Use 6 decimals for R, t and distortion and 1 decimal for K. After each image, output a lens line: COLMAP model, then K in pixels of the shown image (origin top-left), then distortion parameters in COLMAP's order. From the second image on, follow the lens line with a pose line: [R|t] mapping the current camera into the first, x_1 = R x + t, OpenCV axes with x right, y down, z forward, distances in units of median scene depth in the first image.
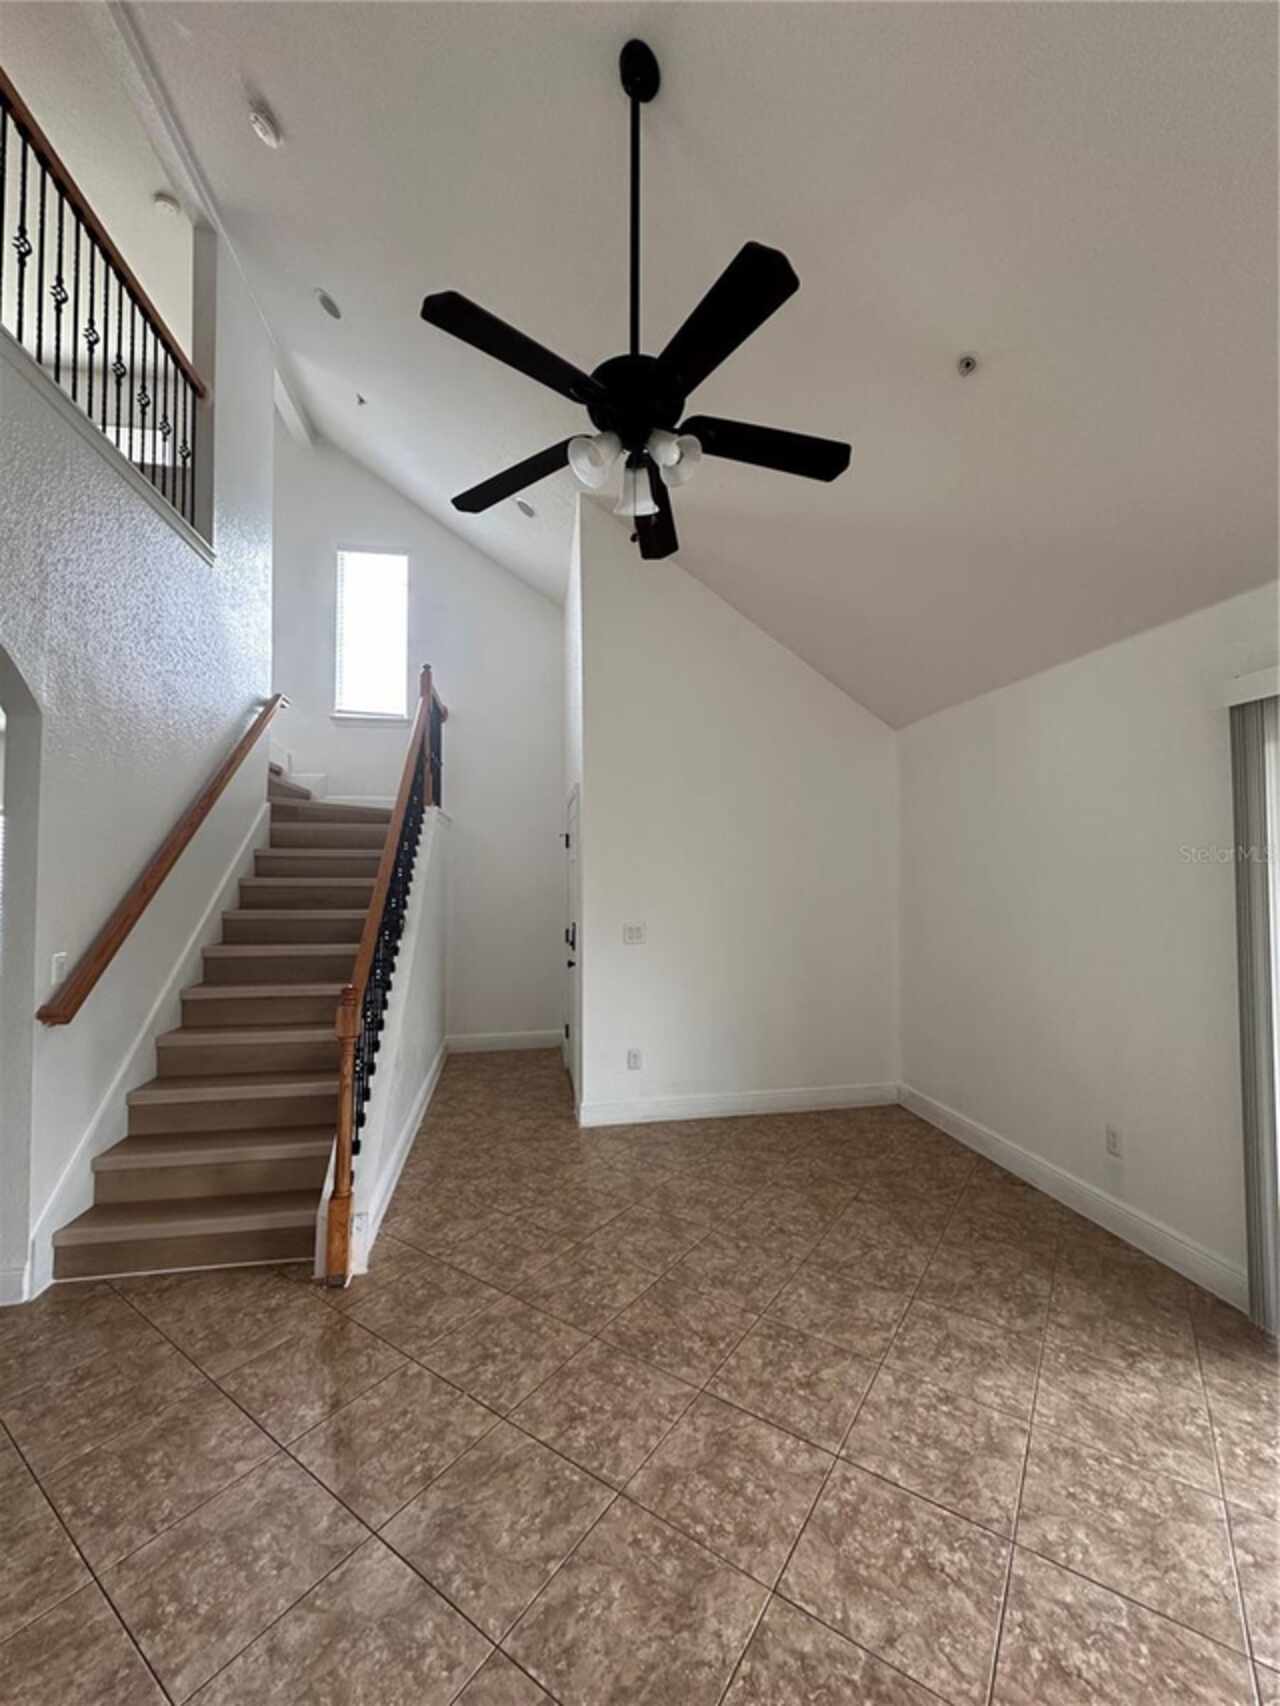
lens RADIAL K [[678.6, 0, 640.0], [0, 678.6, 853.0], [0, 0, 1]] dist [-0.003236, 0.001098]
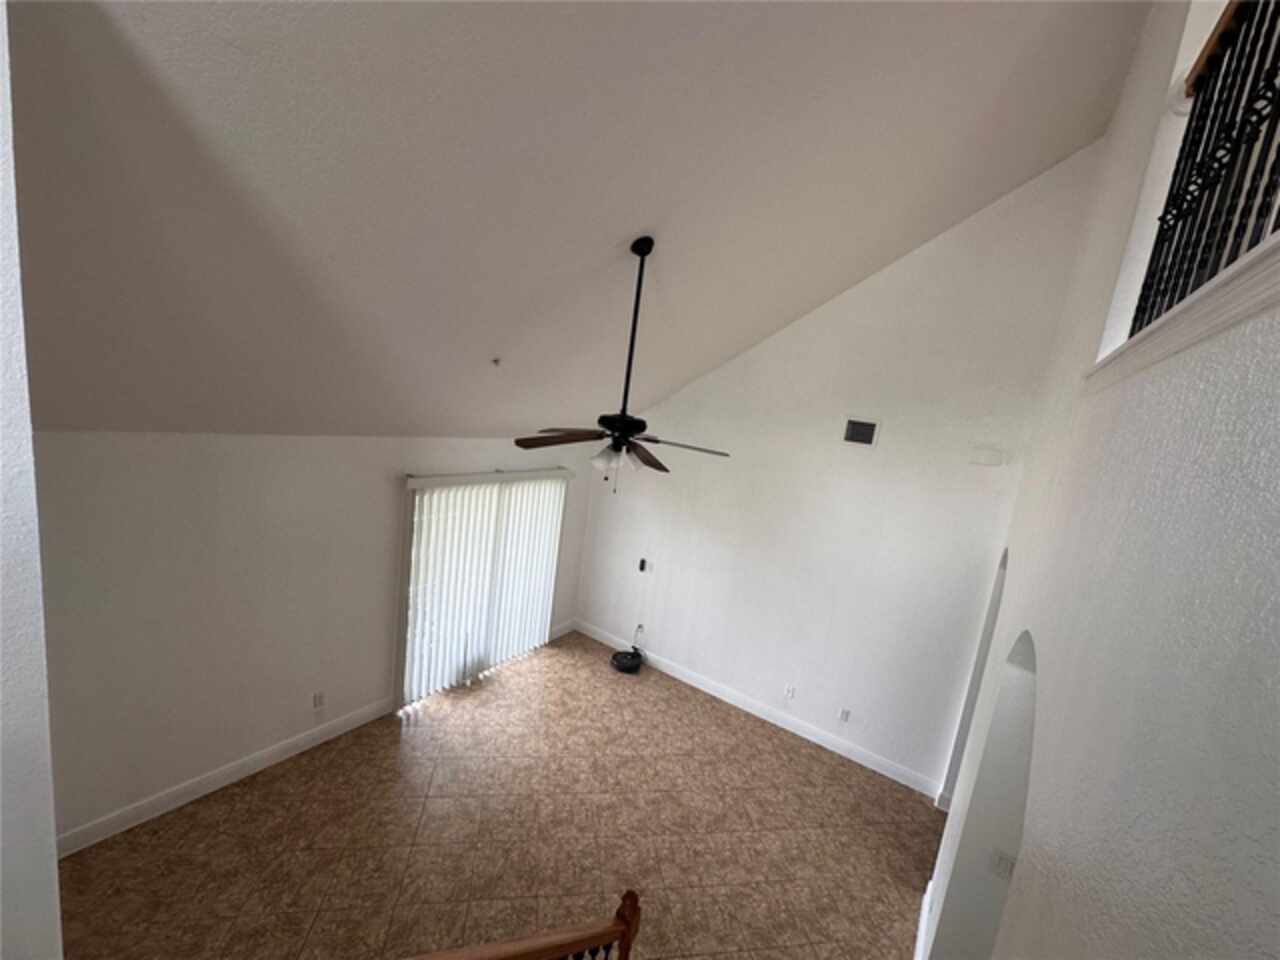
lens RADIAL K [[509.1, 0, 640.0], [0, 509.1, 480.0], [0, 0, 1]] dist [-0.003236, 0.001098]
pose [[-0.707489, -0.195030, 0.679281, -1.144658], [-0.149503, 0.980718, 0.125866, -0.719392], [-0.690731, -0.012506, -0.723004, 2.115293]]
